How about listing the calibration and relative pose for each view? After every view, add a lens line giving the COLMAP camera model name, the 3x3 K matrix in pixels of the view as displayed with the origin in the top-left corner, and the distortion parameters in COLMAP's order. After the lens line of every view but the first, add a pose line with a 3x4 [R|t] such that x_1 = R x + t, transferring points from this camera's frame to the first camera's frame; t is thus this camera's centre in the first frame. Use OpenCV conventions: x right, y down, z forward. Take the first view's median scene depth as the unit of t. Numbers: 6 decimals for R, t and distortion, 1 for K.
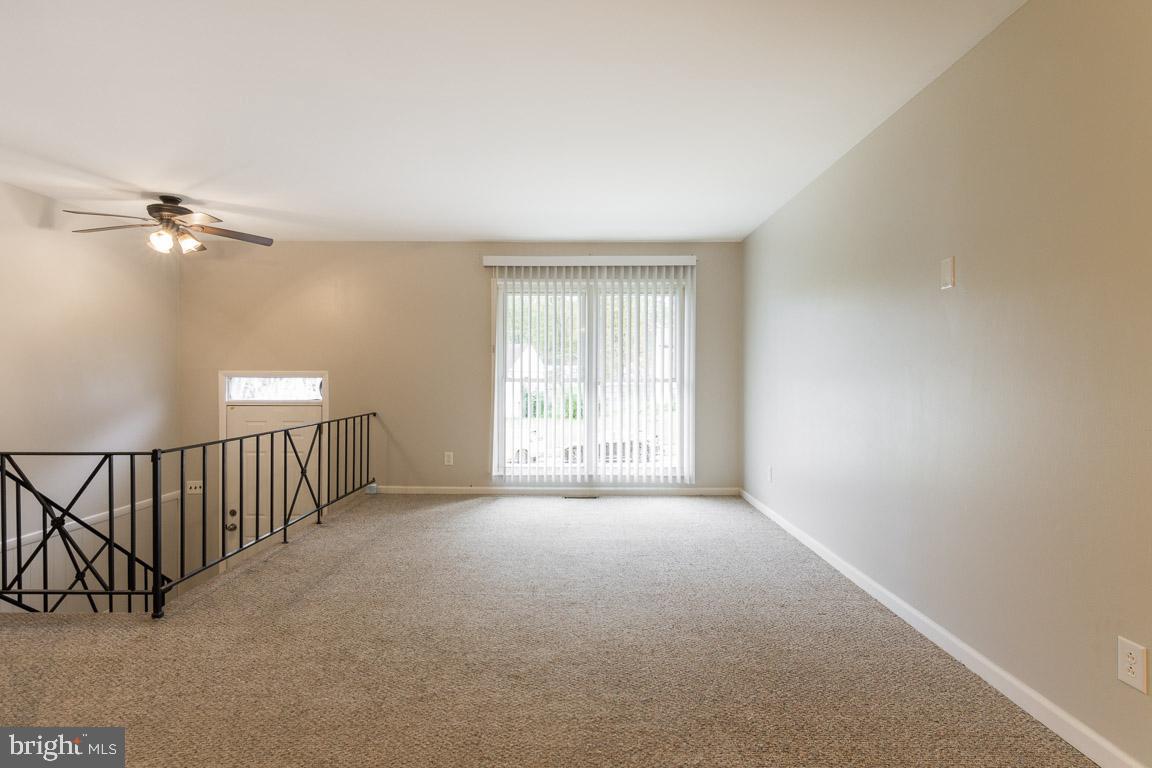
lens RADIAL K [[588.5, 0, 579.0], [0, 588.5, 375.2], [0, 0, 1]] dist [0.019927, -0.011392]
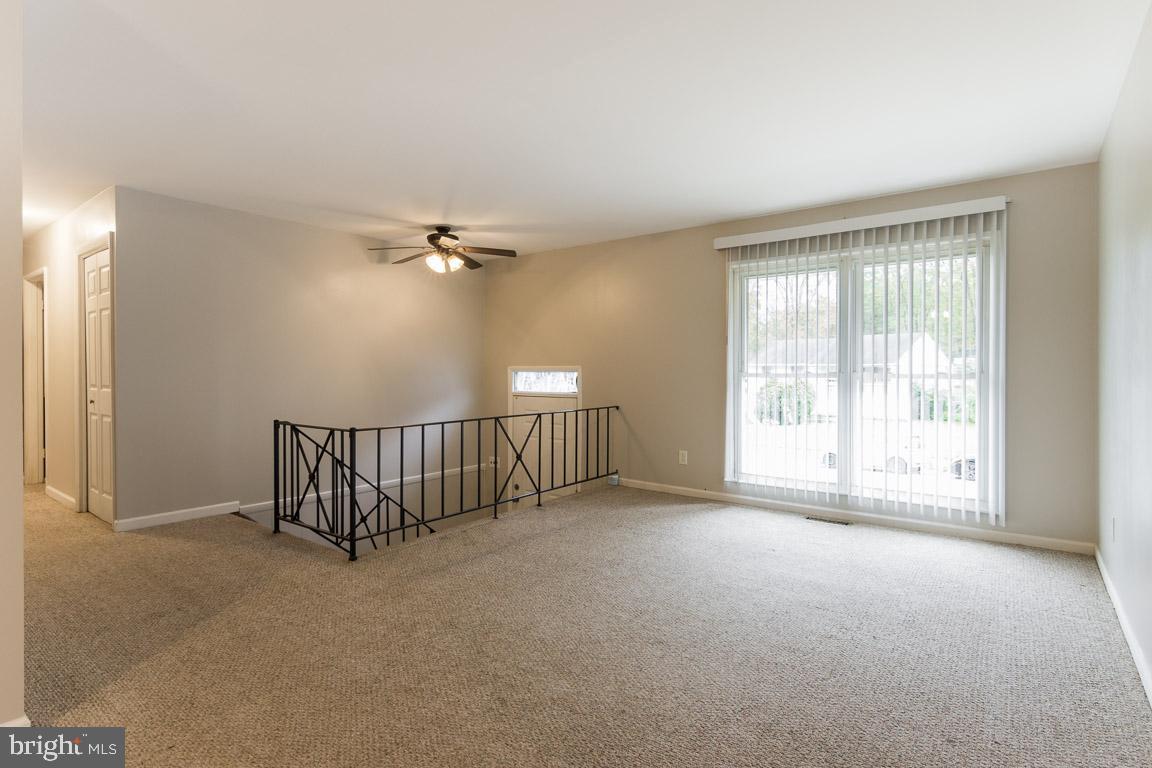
lens RADIAL K [[588.5, 0, 575.2], [0, 588.5, 373.7], [0, 0, 1]] dist [0.019927, -0.011392]
pose [[0.793680, 0.002563, -0.608330, 0.226743], [0.001044, 0.999984, 0.005575, 0.000988], [0.608334, -0.005060, 0.793665, 0.148765]]
